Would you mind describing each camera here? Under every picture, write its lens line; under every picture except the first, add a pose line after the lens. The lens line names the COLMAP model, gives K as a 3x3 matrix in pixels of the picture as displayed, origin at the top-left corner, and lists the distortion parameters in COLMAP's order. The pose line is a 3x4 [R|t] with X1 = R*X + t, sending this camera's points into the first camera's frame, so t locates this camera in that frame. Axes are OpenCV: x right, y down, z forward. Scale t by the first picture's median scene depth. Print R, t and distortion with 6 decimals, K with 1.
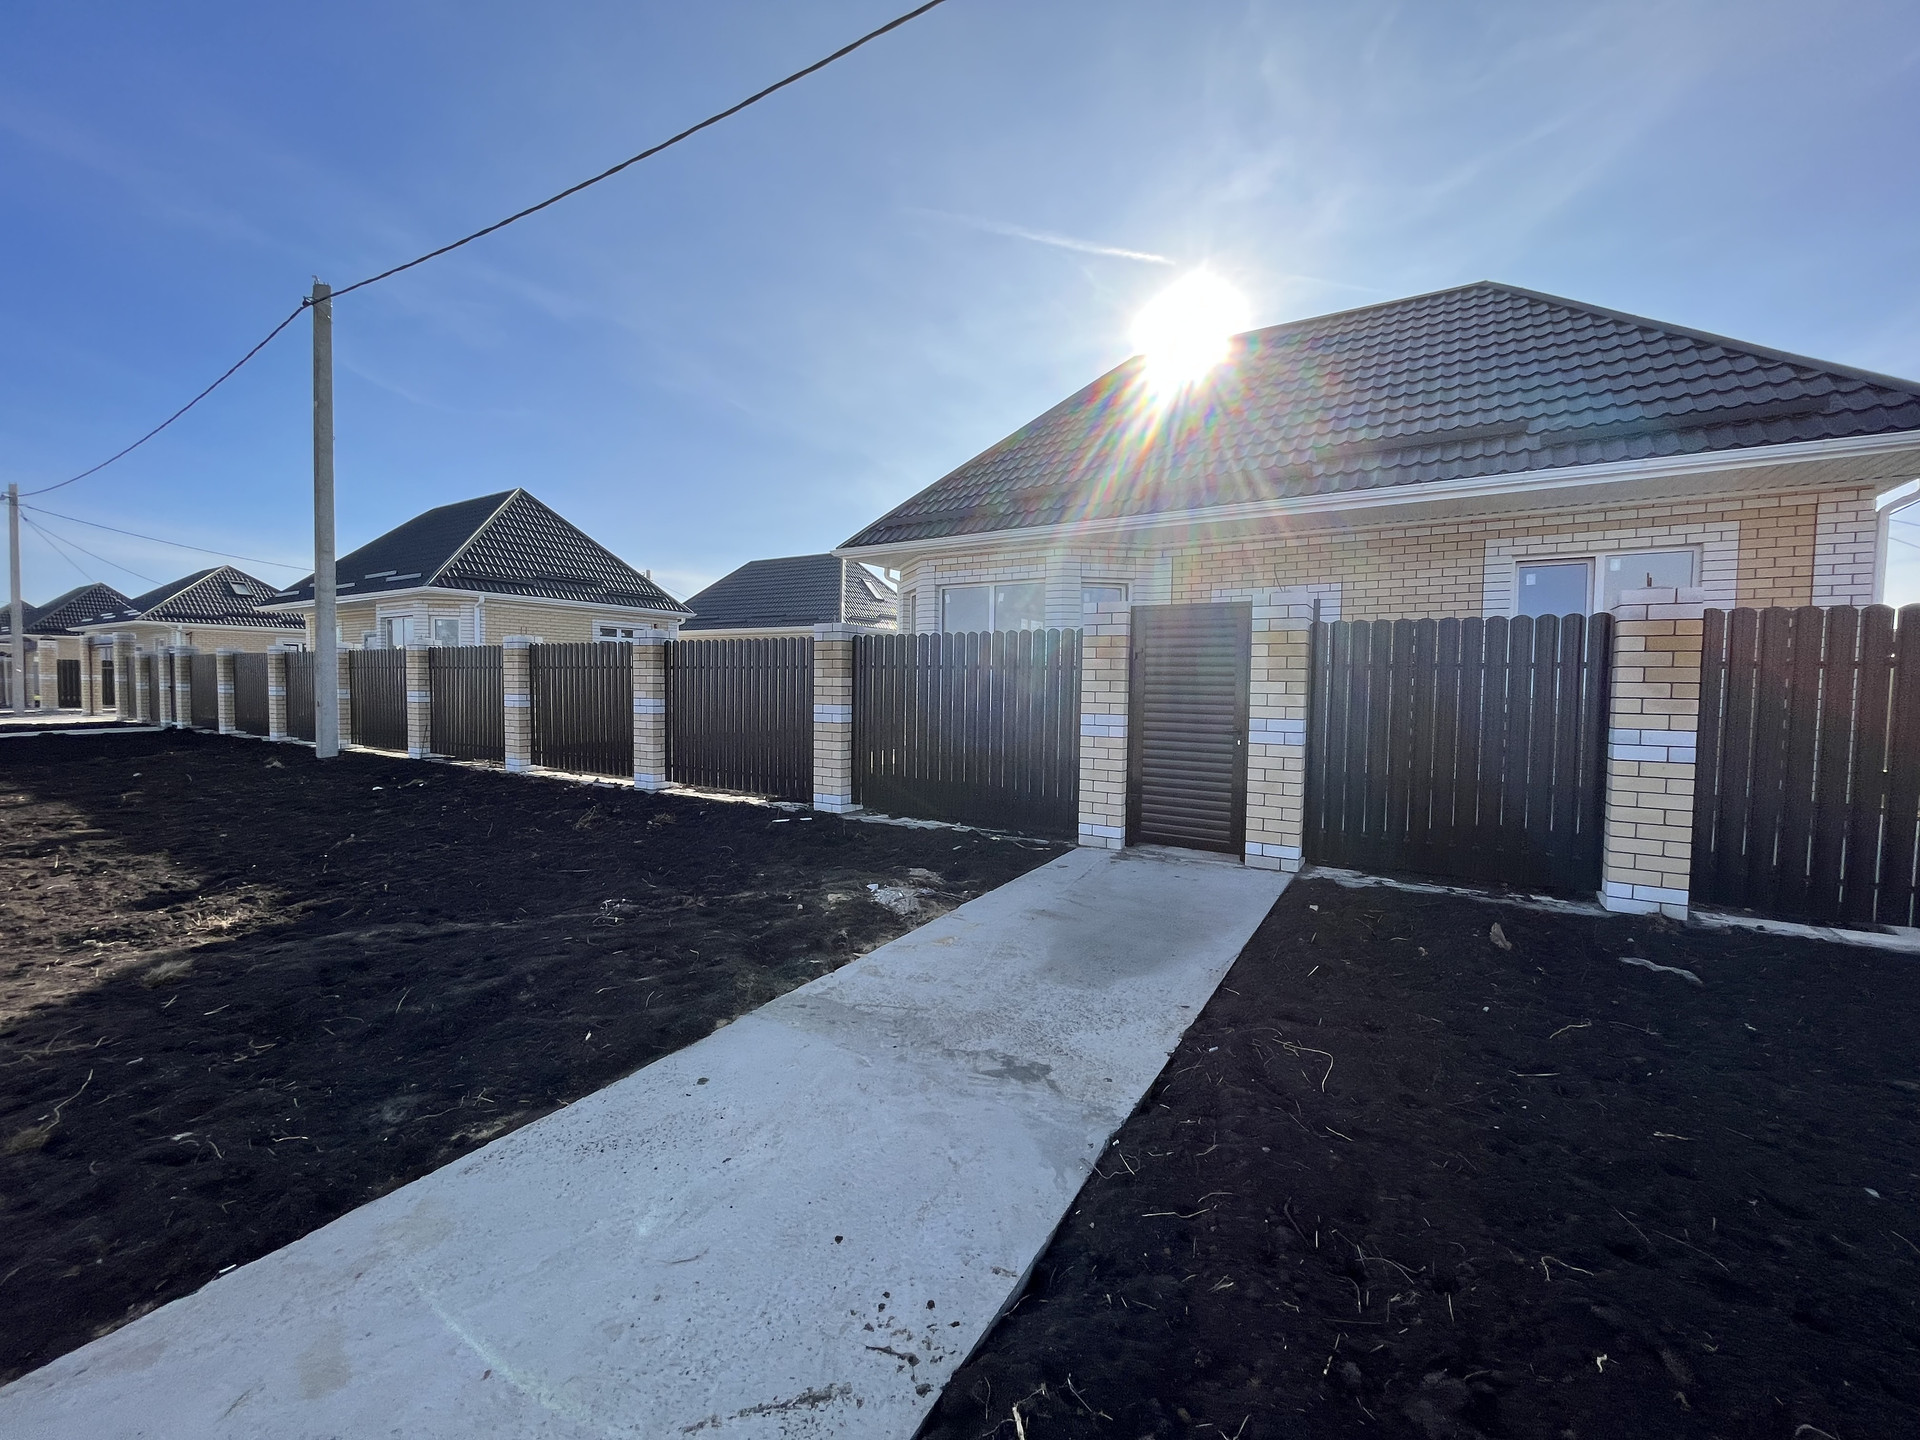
lens RADIAL K [[764.2, 0, 959.7], [0, 764.2, 719.9], [0, 0, 1]] dist [-0.003505, -0.000014]
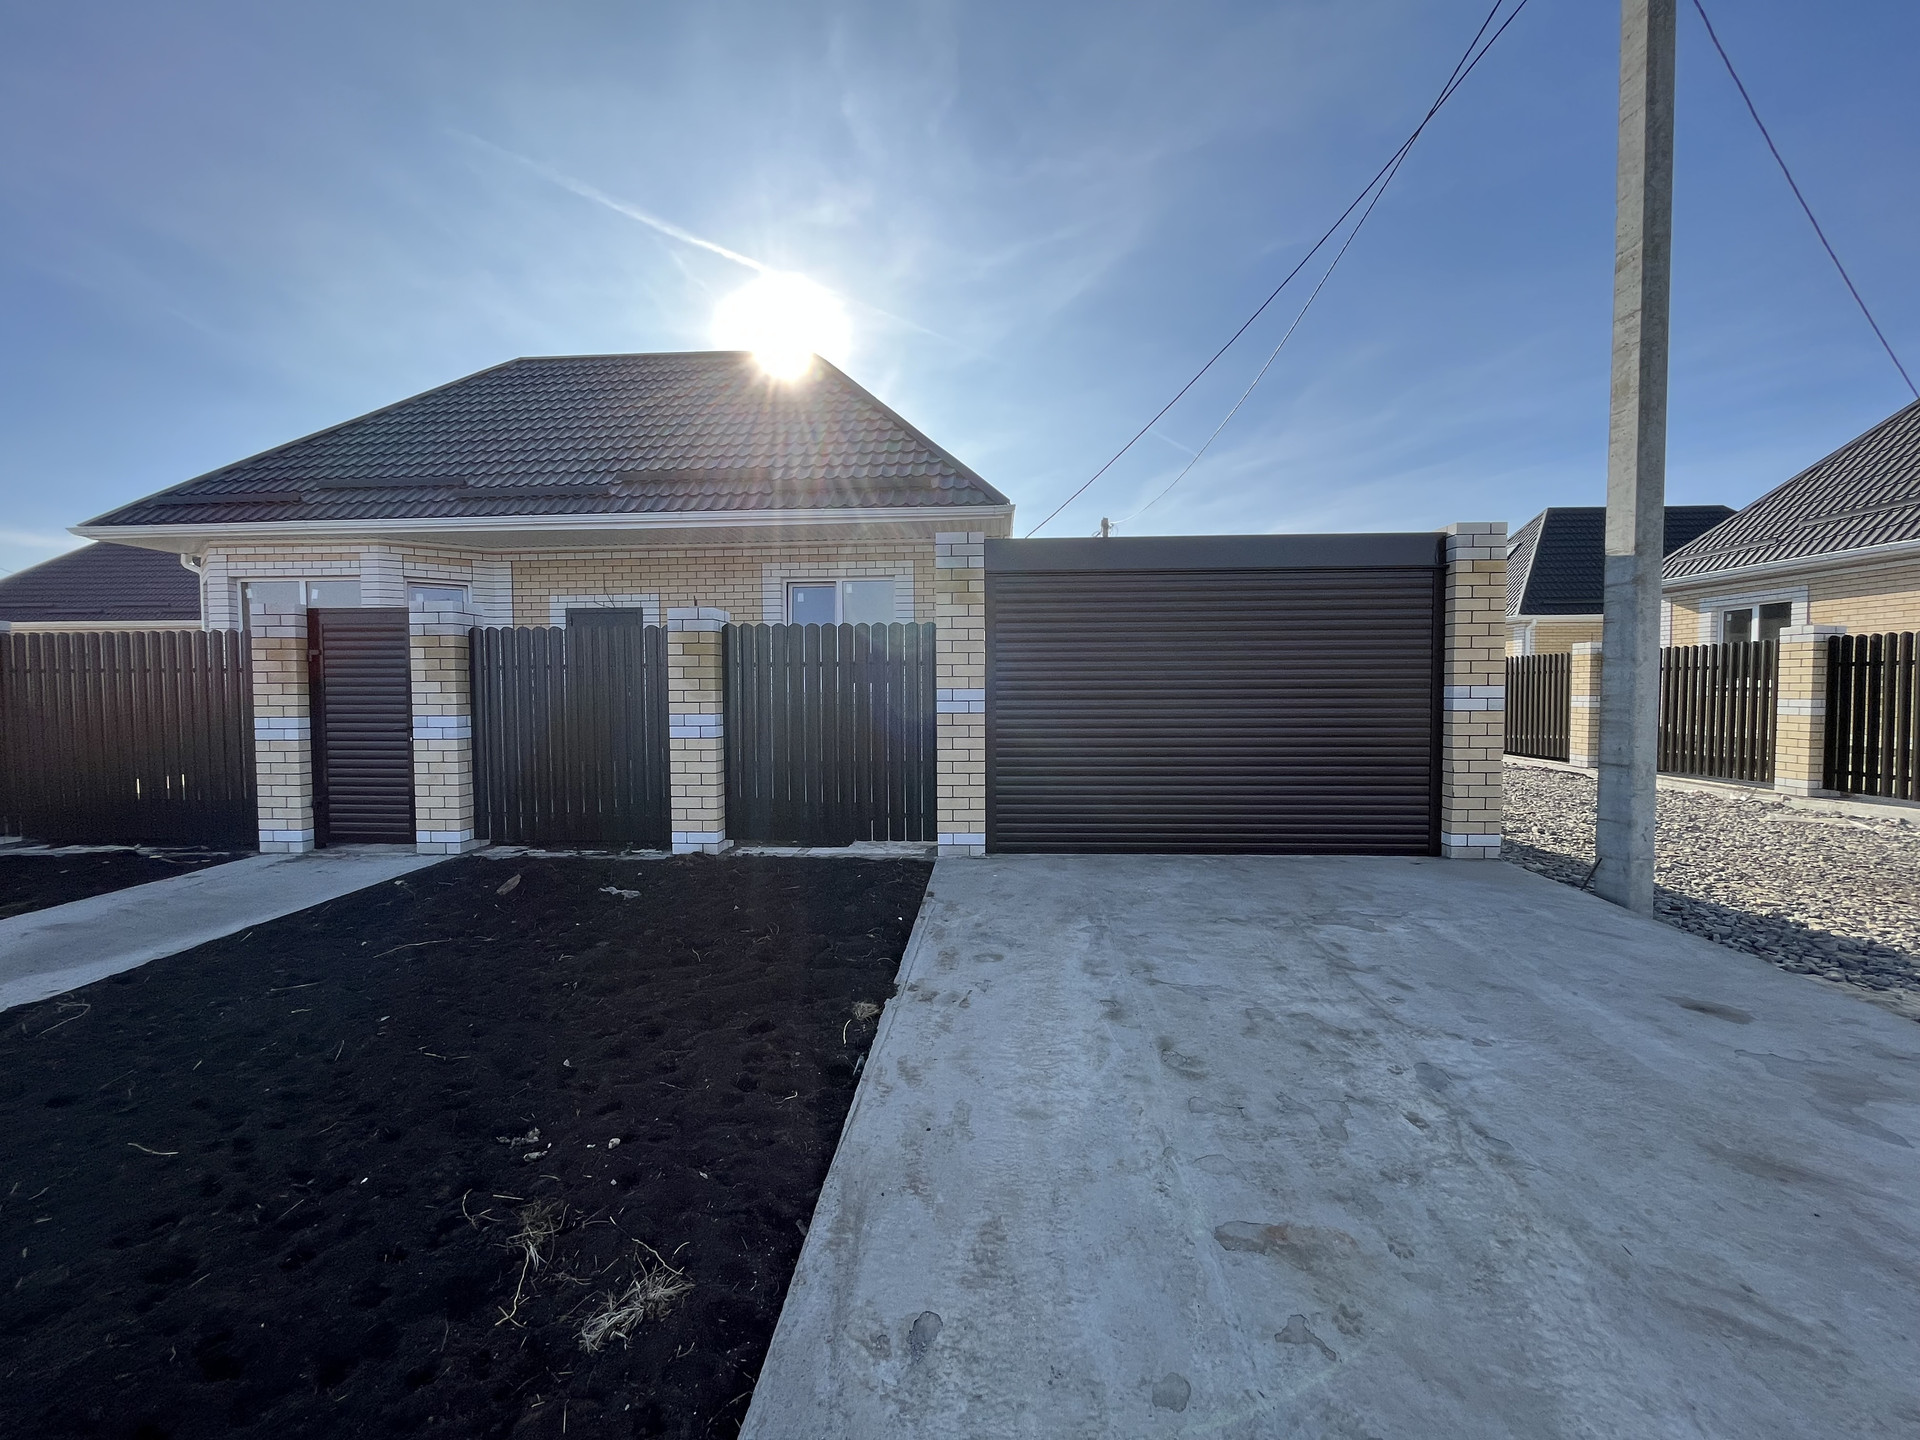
lens RADIAL K [[764.2, 0, 954.4], [0, 764.2, 712.4], [0, 0, 1]] dist [-0.003505, -0.000014]
pose [[0.878196, -0.032922, 0.477166, 0.367772], [0.038257, 0.999267, -0.001466, 0.015803], [-0.476768, 0.019542, 0.878812, -0.213780]]
